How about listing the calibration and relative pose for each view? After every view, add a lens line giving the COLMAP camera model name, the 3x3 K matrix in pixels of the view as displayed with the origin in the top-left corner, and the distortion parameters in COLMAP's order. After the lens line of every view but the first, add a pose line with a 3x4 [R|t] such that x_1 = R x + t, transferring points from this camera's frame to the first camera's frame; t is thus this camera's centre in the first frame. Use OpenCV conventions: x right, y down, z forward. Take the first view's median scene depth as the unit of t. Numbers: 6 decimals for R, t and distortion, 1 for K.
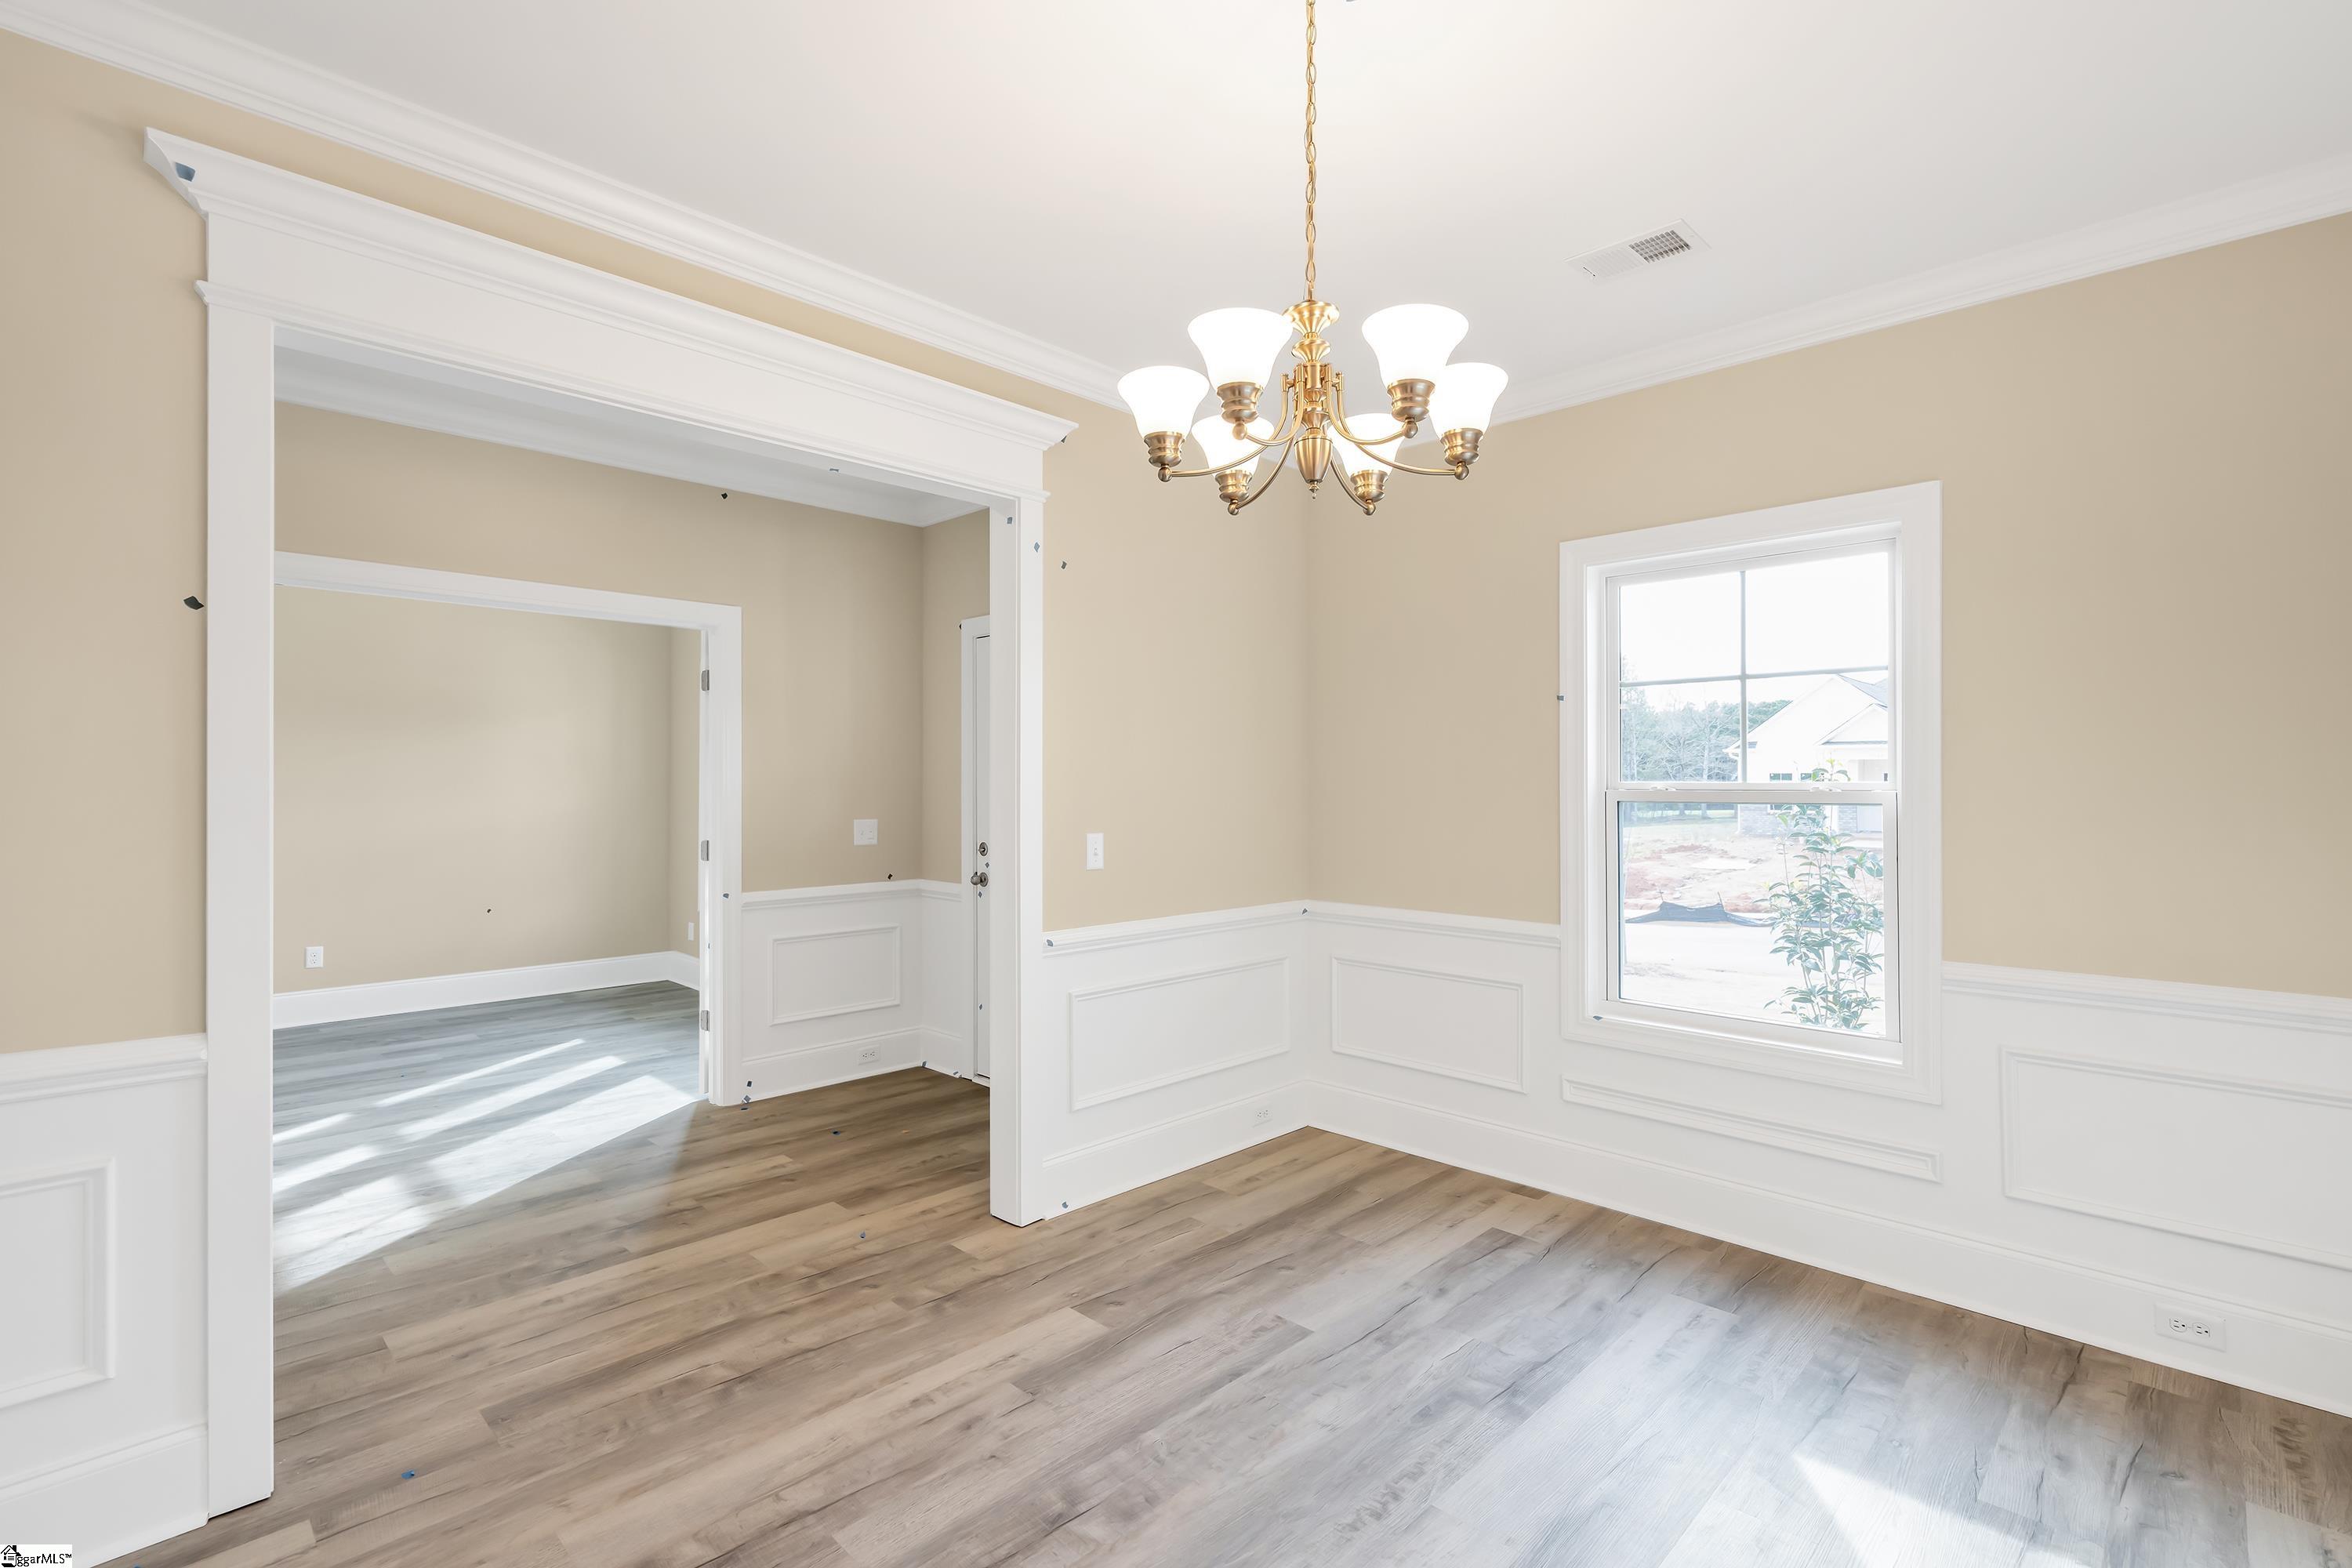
lens RADIAL K [[1068.5, 0, 1172.2], [0, 1068.5, 797.7], [0, 0, 1]] dist [-0.006473, 0.005779]
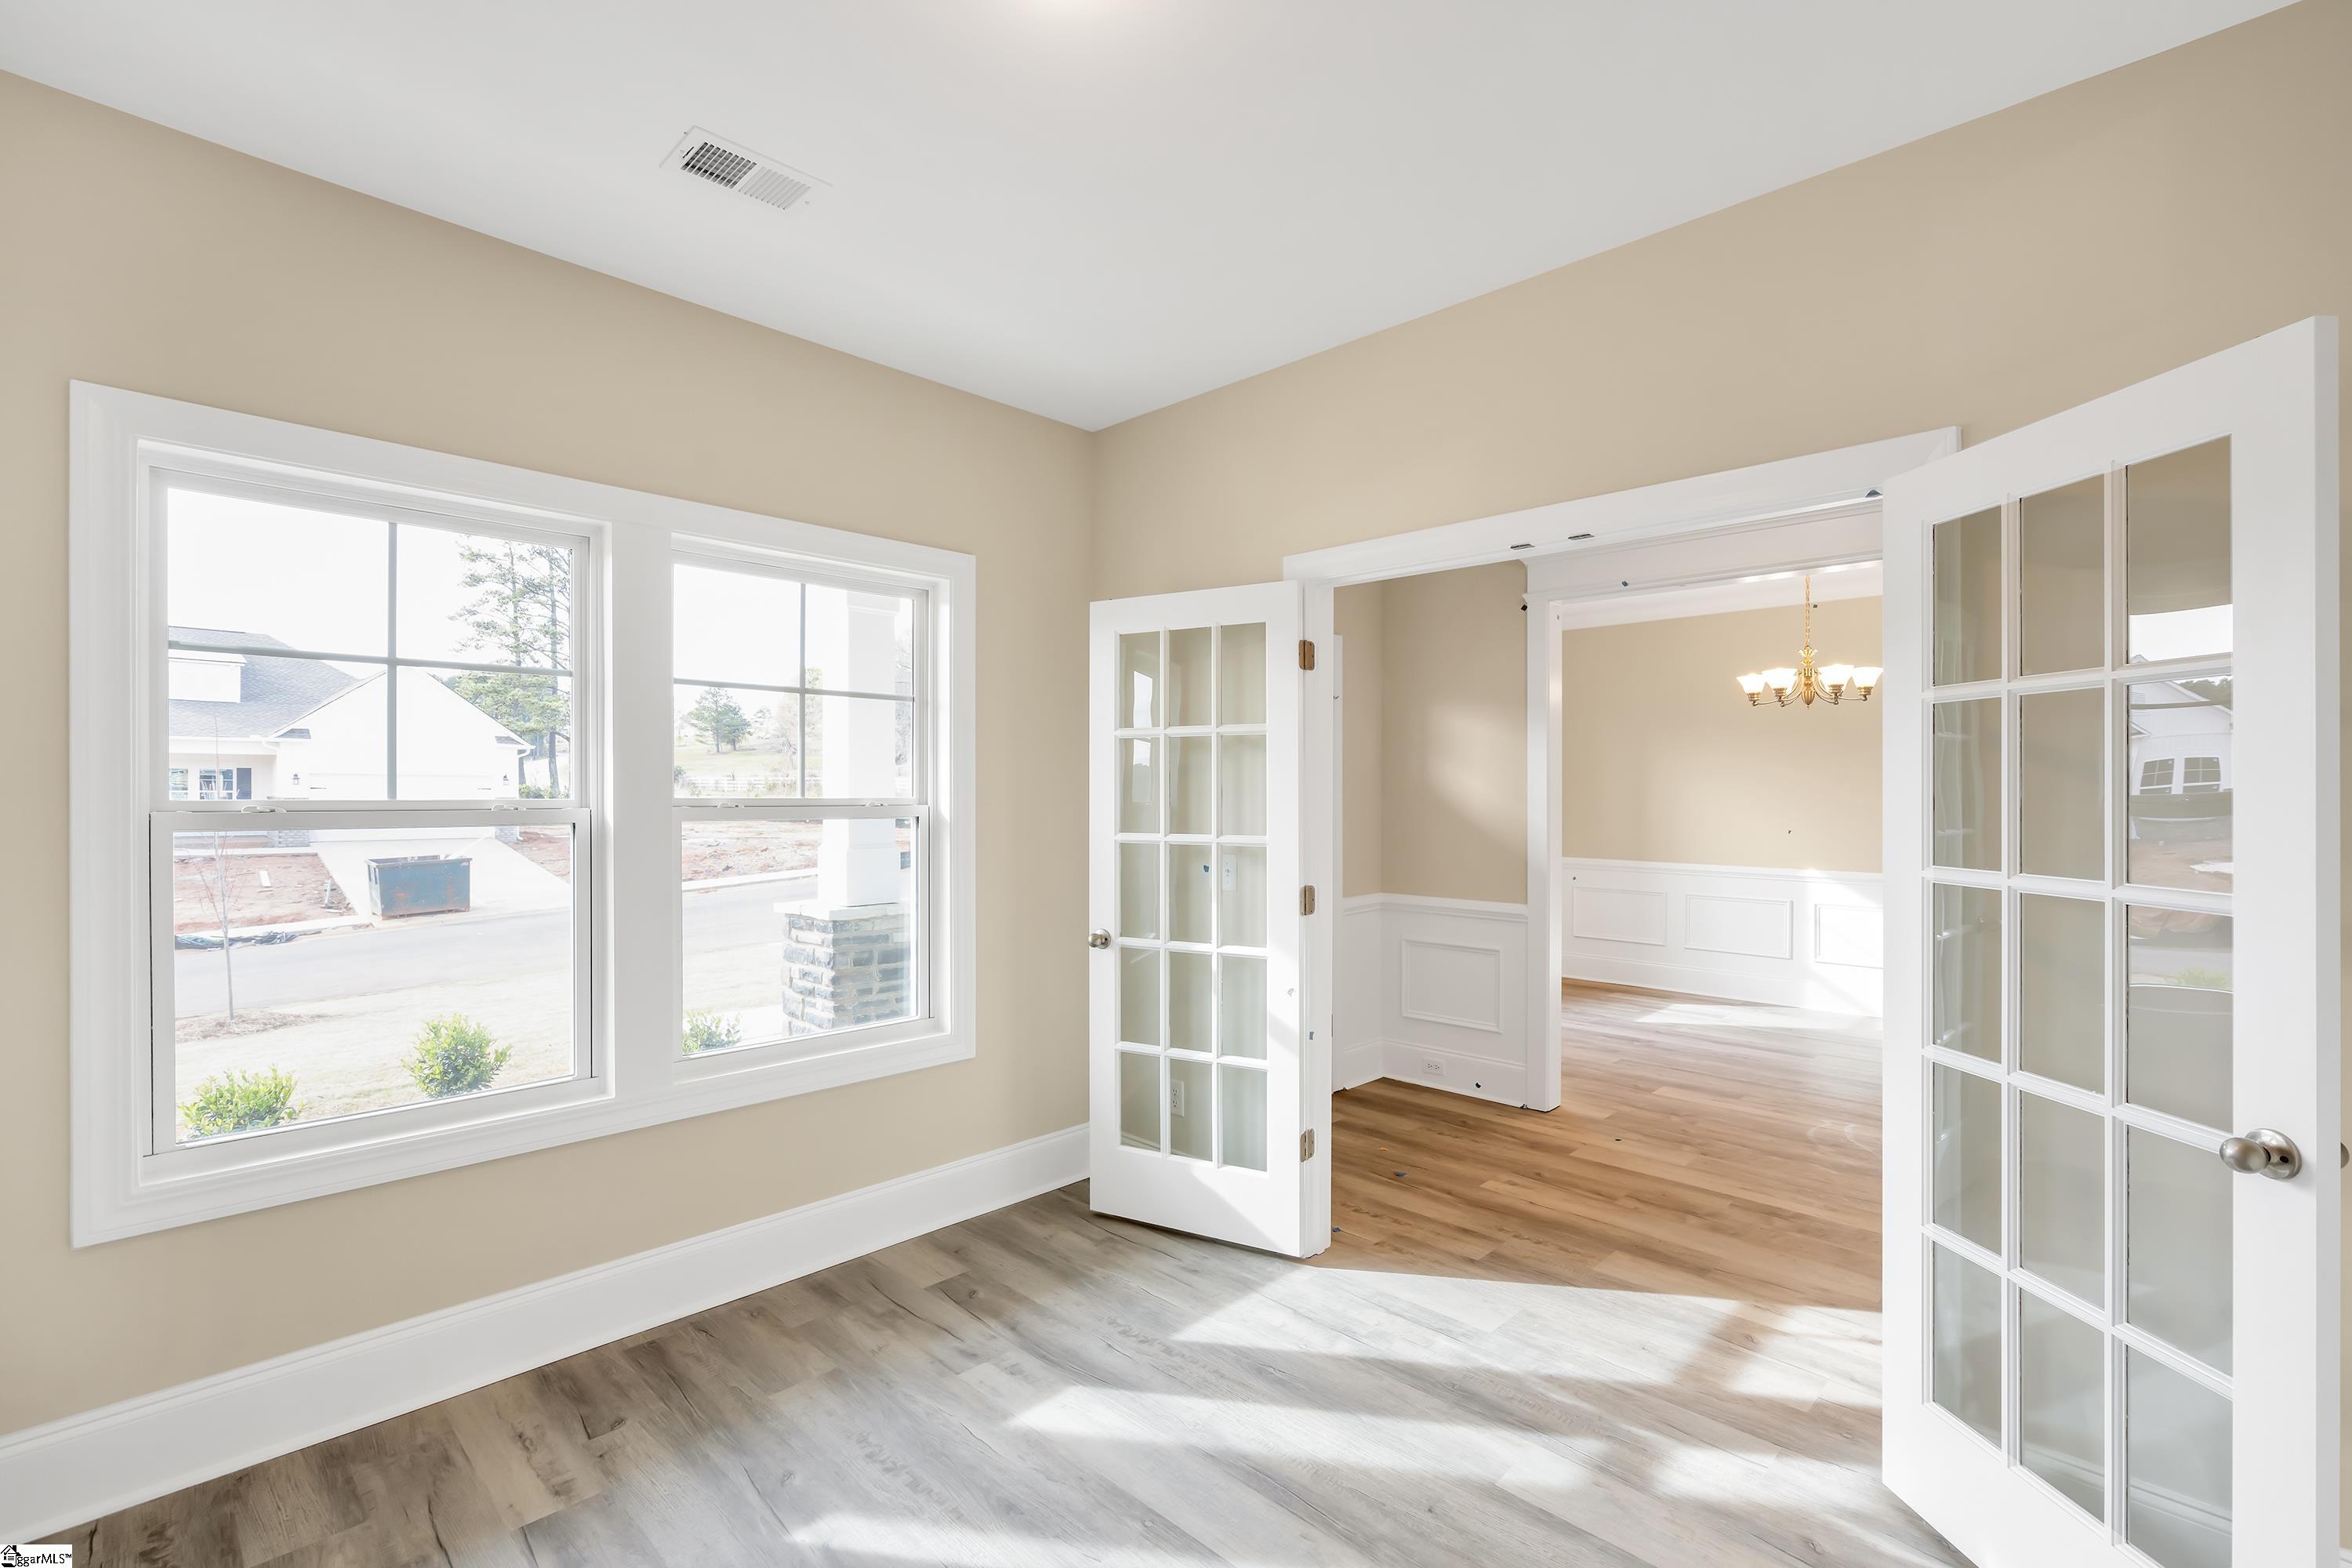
lens RADIAL K [[1068.5, 0, 1168.3], [0, 1068.5, 781.5], [0, 0, 1]] dist [-0.006473, 0.005779]
pose [[-0.001686, -0.000693, 0.999998, -1.682284], [0.005480, 0.999985, 0.000703, -0.043733], [-0.999984, 0.005481, -0.001682, 1.618815]]
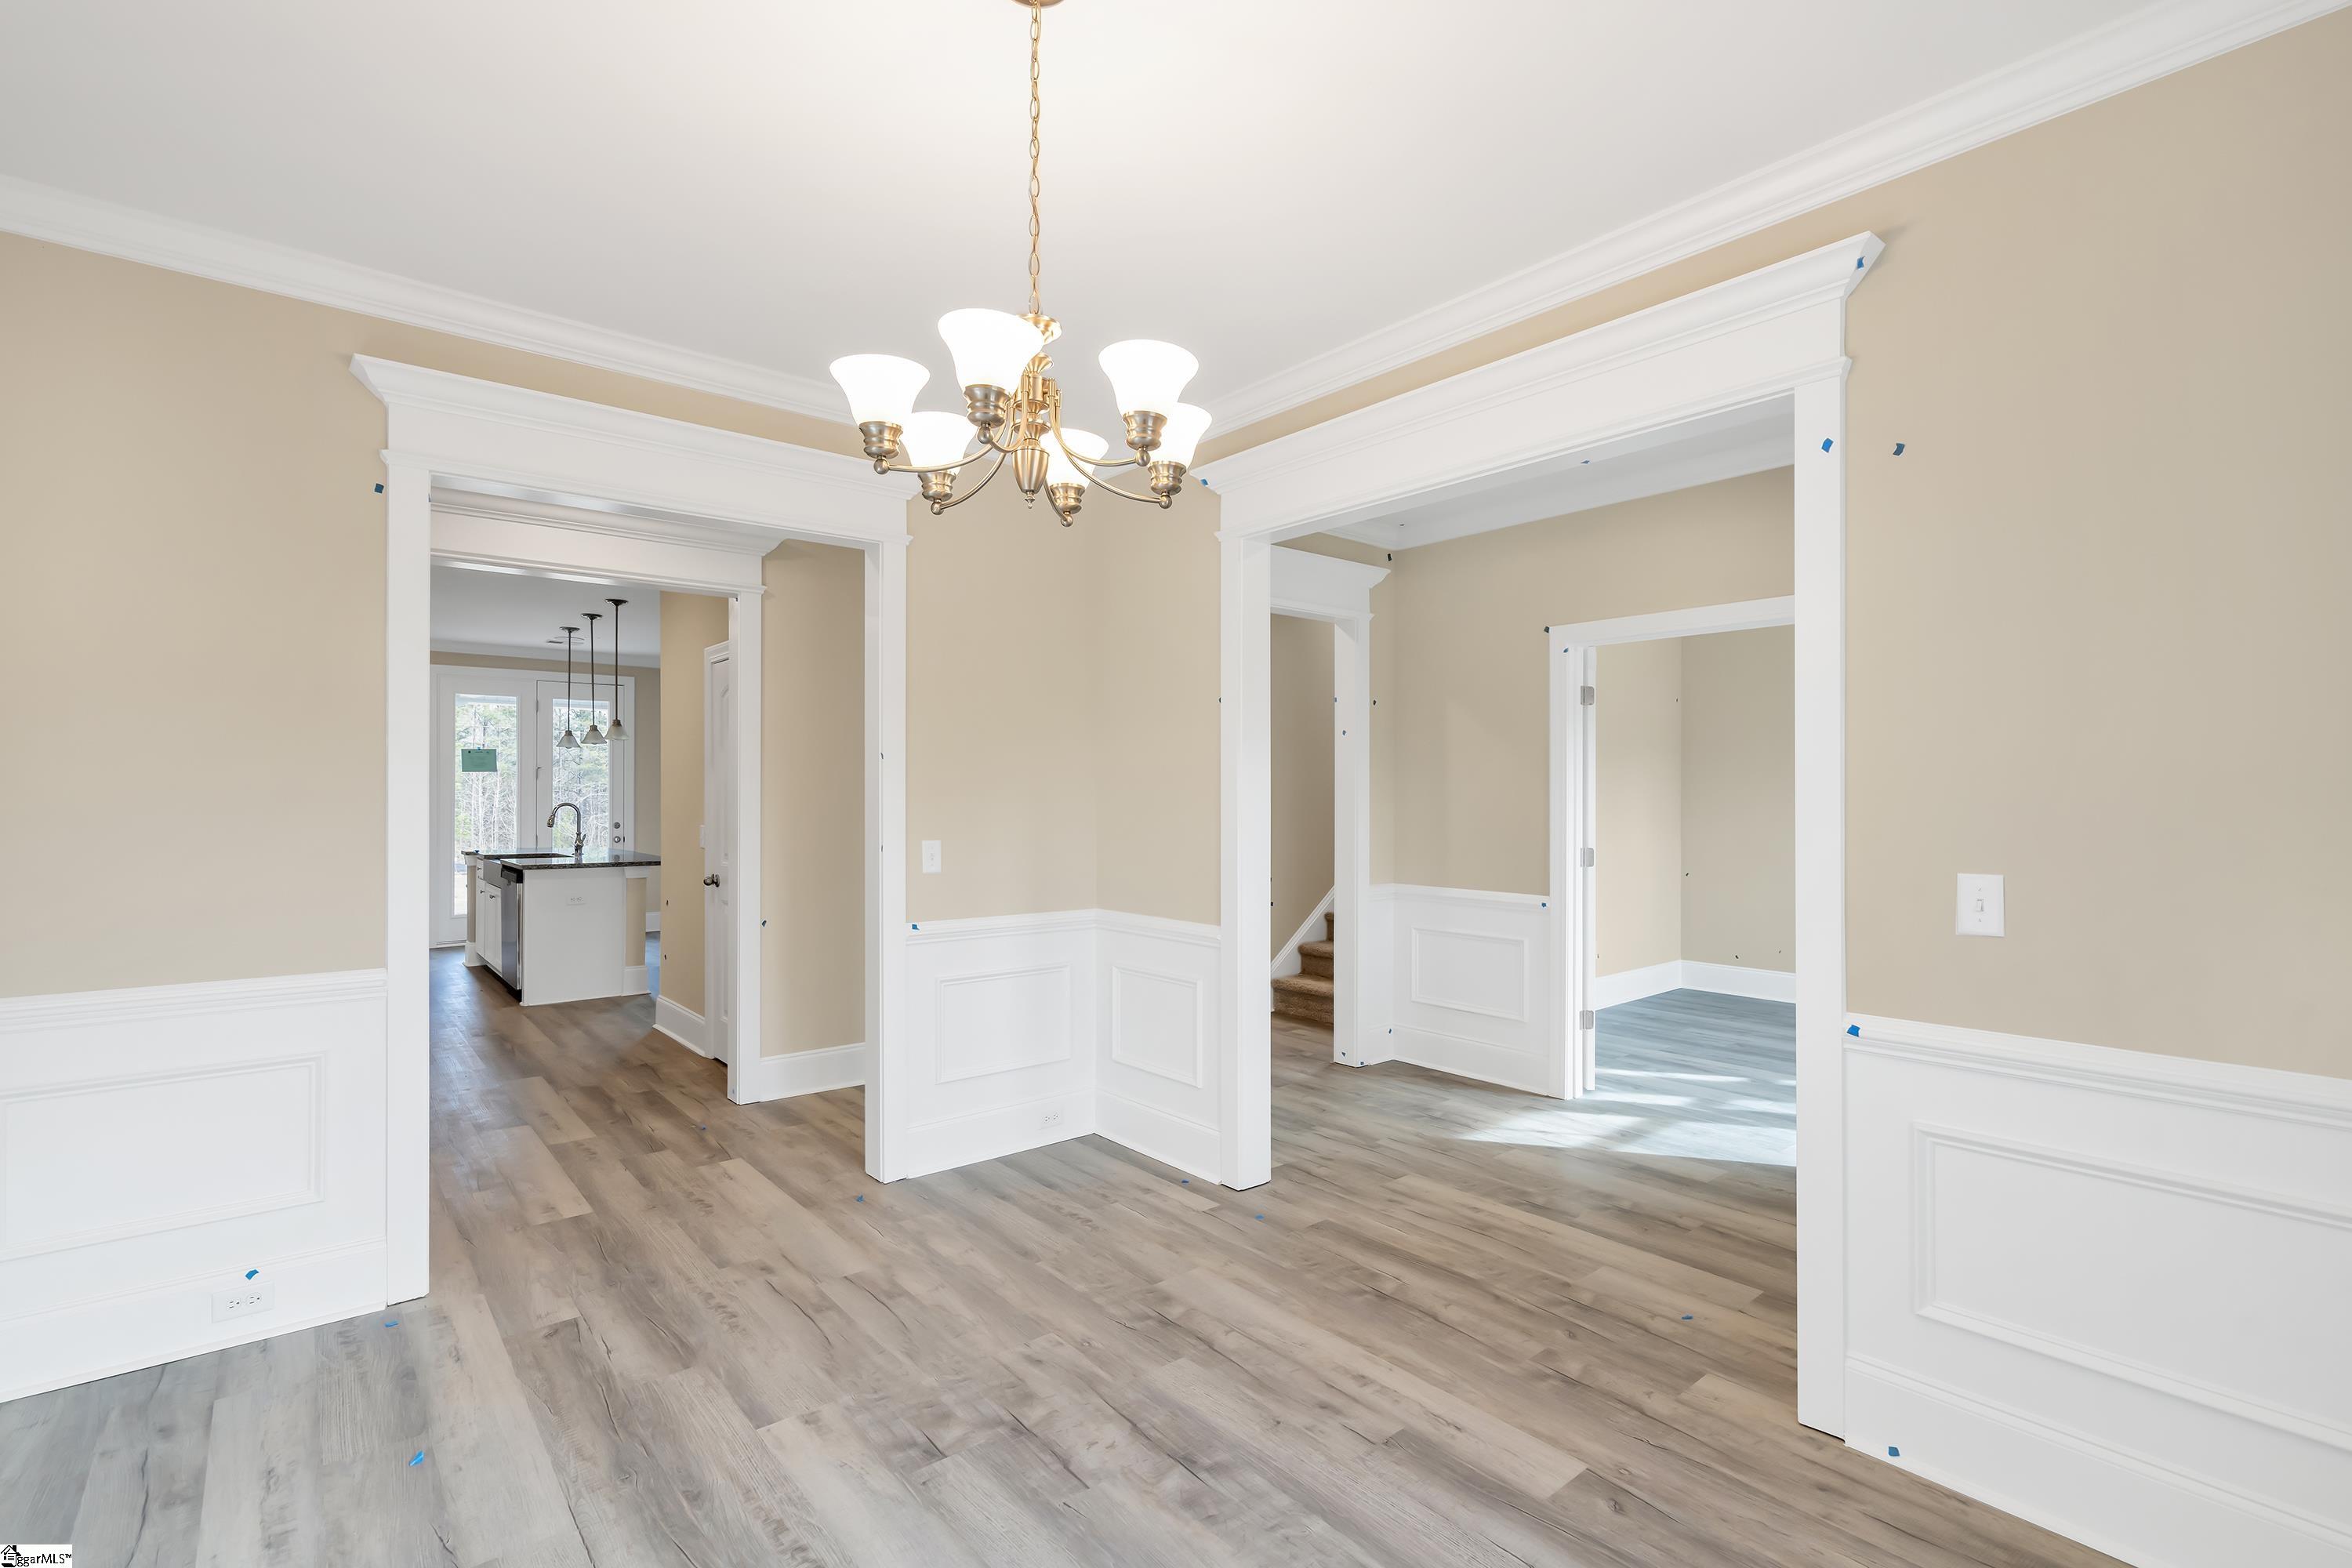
lens RADIAL K [[1068.5, 0, 1168.0], [0, 1068.5, 805.0], [0, 0, 1]] dist [-0.006473, 0.005779]
pose [[-0.101091, 0.004682, -0.994866, 0.630575], [-0.006458, 0.999965, 0.005362, -0.006103], [0.994856, 0.006967, -0.101057, 0.689847]]
